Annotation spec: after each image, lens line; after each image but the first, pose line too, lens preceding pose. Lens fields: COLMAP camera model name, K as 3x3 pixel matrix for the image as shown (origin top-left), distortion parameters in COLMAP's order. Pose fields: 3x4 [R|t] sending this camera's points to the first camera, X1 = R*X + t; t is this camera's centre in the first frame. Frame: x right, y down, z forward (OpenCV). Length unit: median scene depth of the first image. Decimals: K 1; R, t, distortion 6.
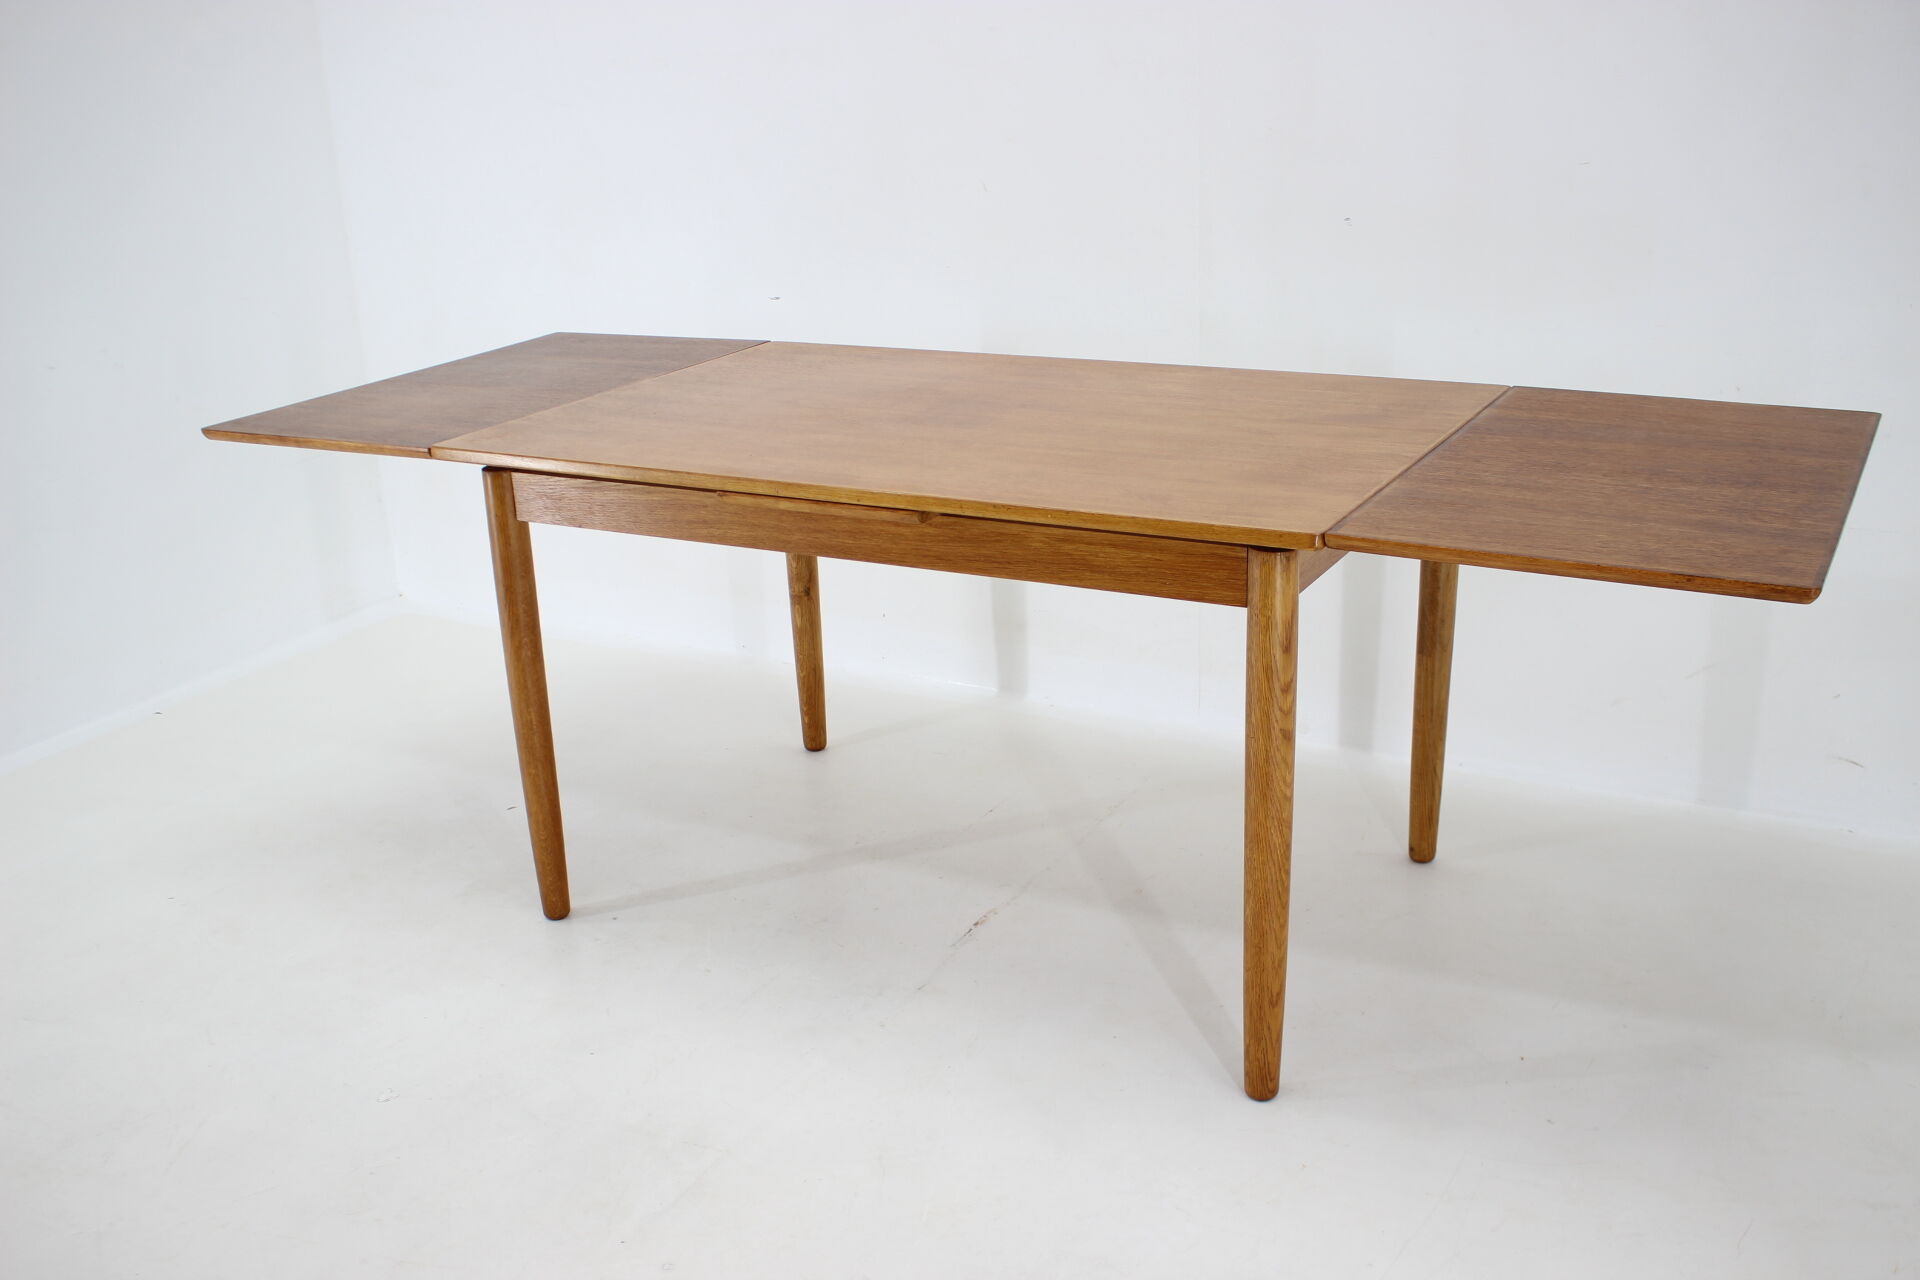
lens RADIAL K [[1865.0, 0, 975.6], [0, 1865.0, 647.4], [0, 0, 1]] dist [-0.070748, 0.000000]
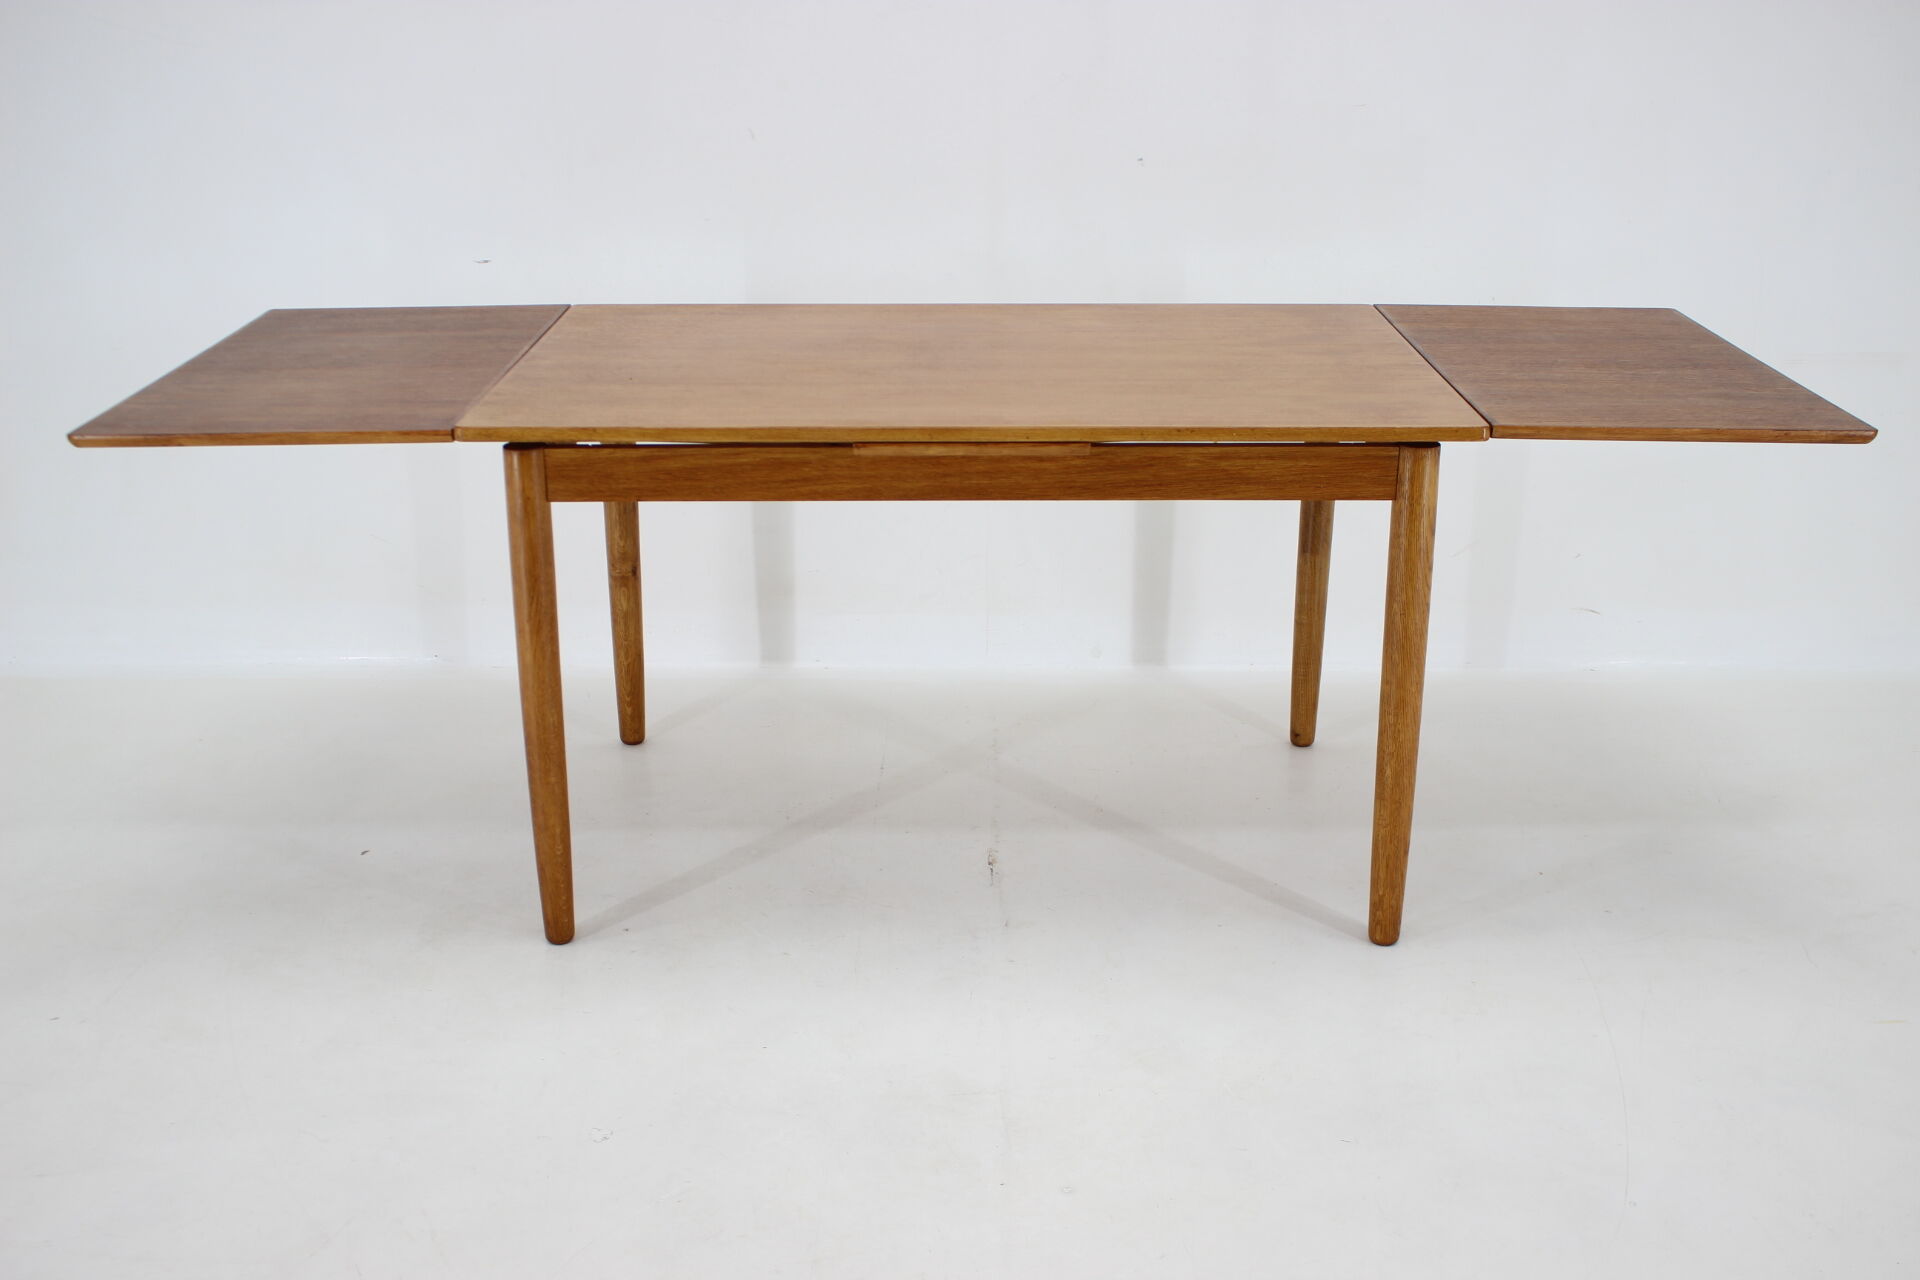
lens RADIAL K [[2084.2, 0, 970.0], [0, 2084.2, 624.5], [0, 0, 1]] dist [-0.079037, 0.000000]
pose [[0.871864, -0.118848, 0.475108, -0.630046], [0.126021, 0.991884, 0.016861, -0.000045], [-0.473256, 0.045173, 0.879766, 0.008585]]
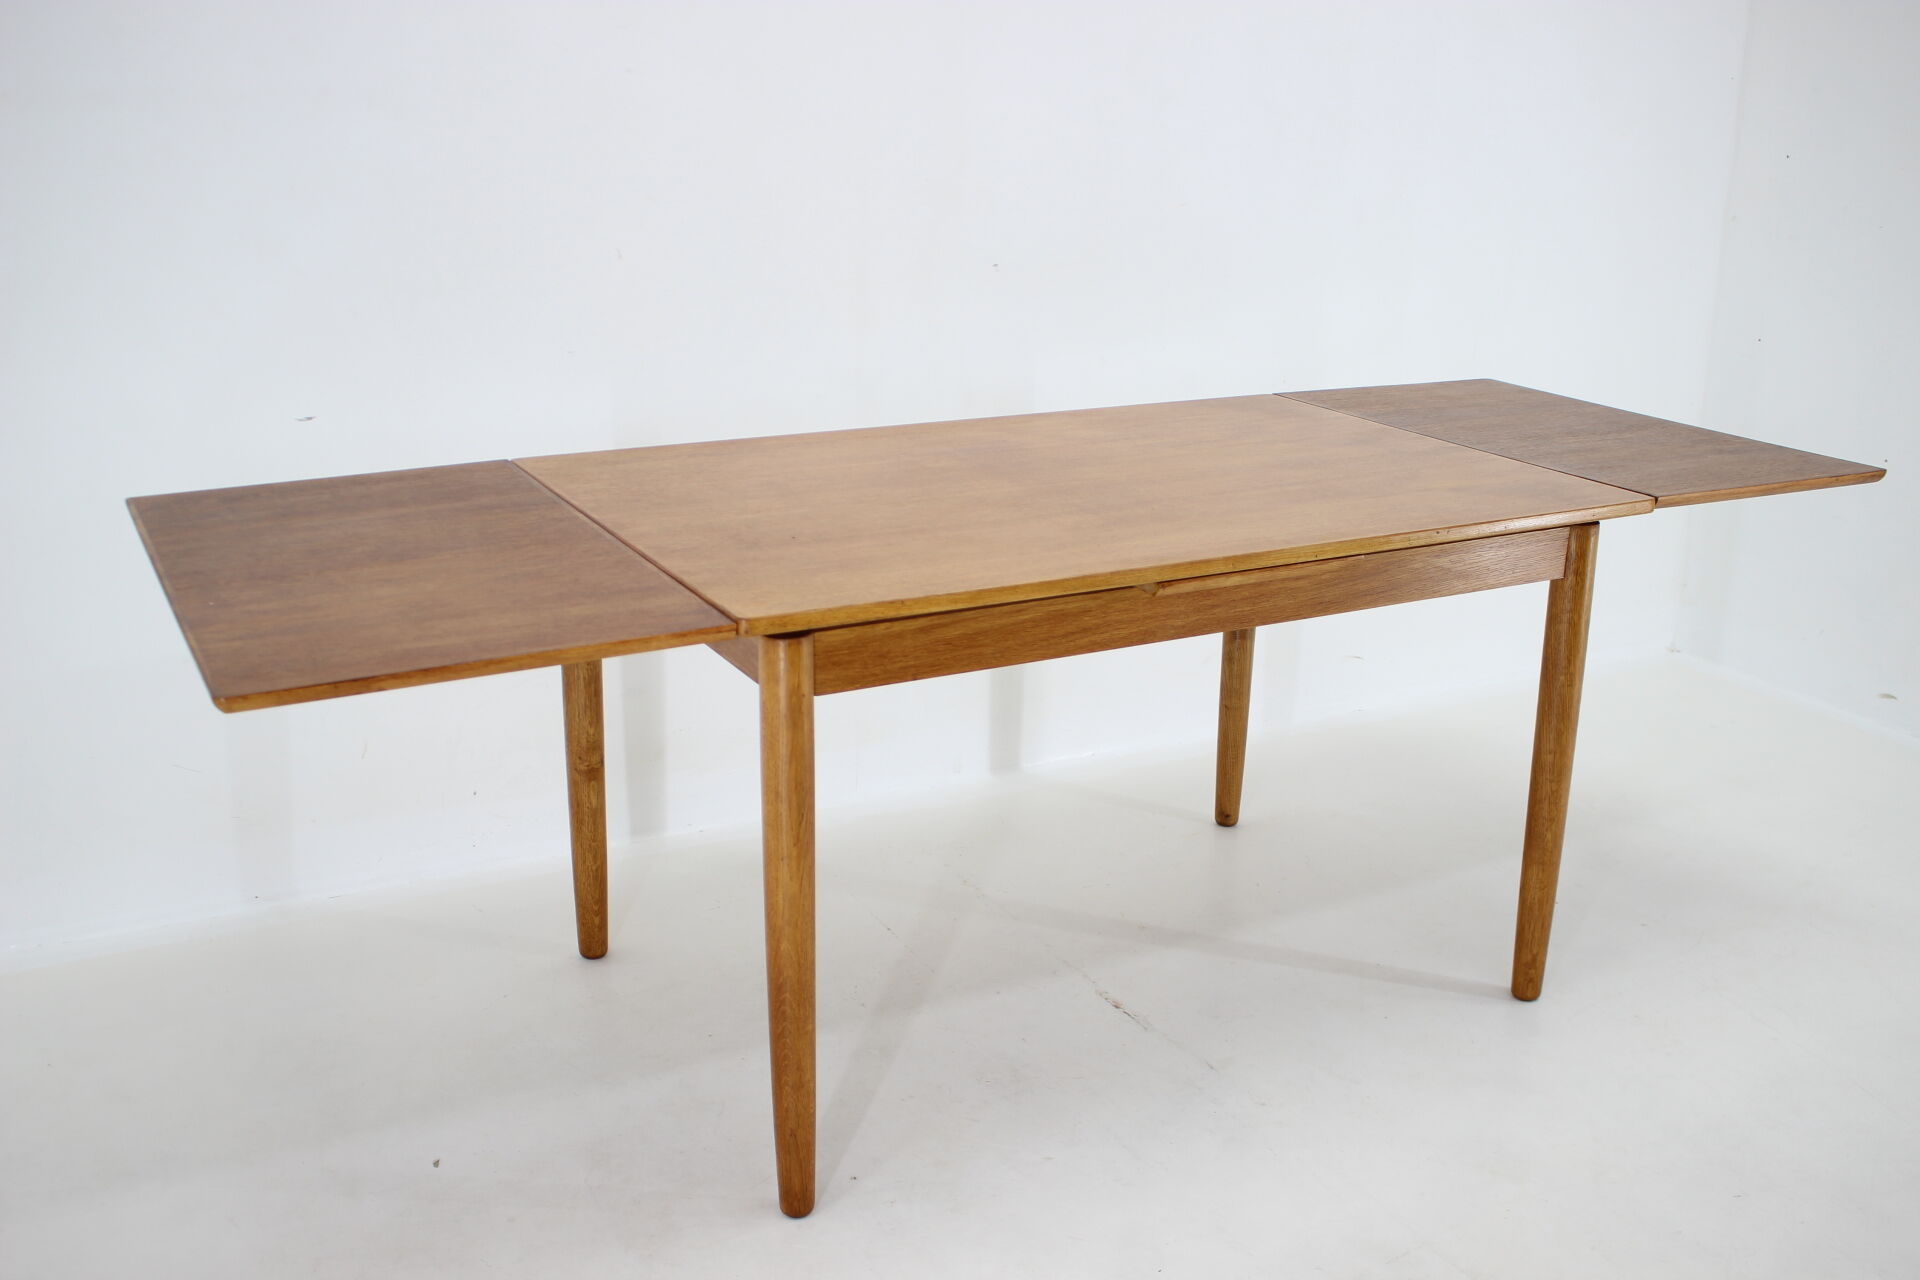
lens RADIAL K [[1865.0, 0, 946.7], [0, 1865.0, 693.4], [0, 0, 1]] dist [-0.070748, 0.000000]
pose [[0.536539, -0.226888, 0.812802, -0.934431], [0.241479, 0.964181, 0.109742, -0.157341], [-0.808587, 0.137394, 0.572110, 0.597000]]
